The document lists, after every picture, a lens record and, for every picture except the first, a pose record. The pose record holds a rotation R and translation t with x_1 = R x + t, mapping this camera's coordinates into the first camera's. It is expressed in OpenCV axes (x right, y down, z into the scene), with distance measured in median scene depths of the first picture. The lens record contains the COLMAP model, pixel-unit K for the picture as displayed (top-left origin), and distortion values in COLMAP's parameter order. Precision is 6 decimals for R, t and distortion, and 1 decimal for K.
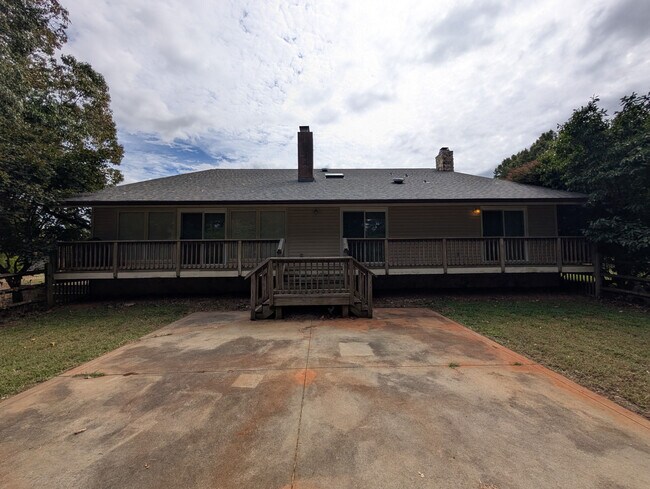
lens RADIAL K [[252.1, 0, 324.3], [0, 252.1, 249.7], [0, 0, 1]] dist [0.001773, 0.000302]
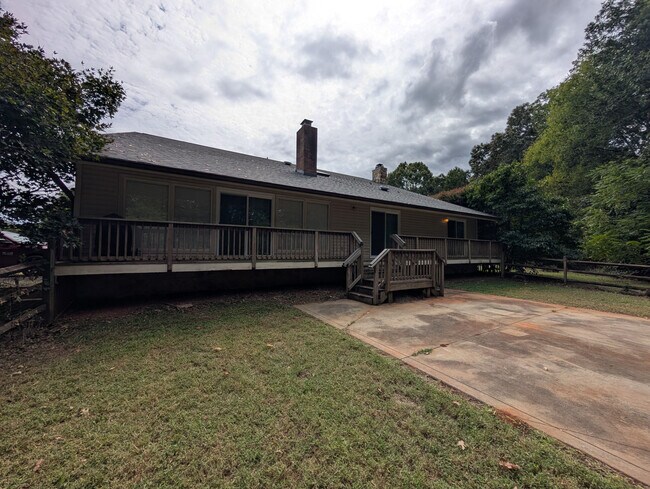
lens RADIAL K [[248.5, 0, 325.0], [0, 248.5, 244.5], [0, 0, 1]] dist [0.011329, 0.000174]
pose [[0.869523, 0.032224, 0.492840, -0.669015], [-0.032244, 0.999444, -0.008460, 0.020248], [-0.492839, -0.008535, 0.870079, 0.112611]]
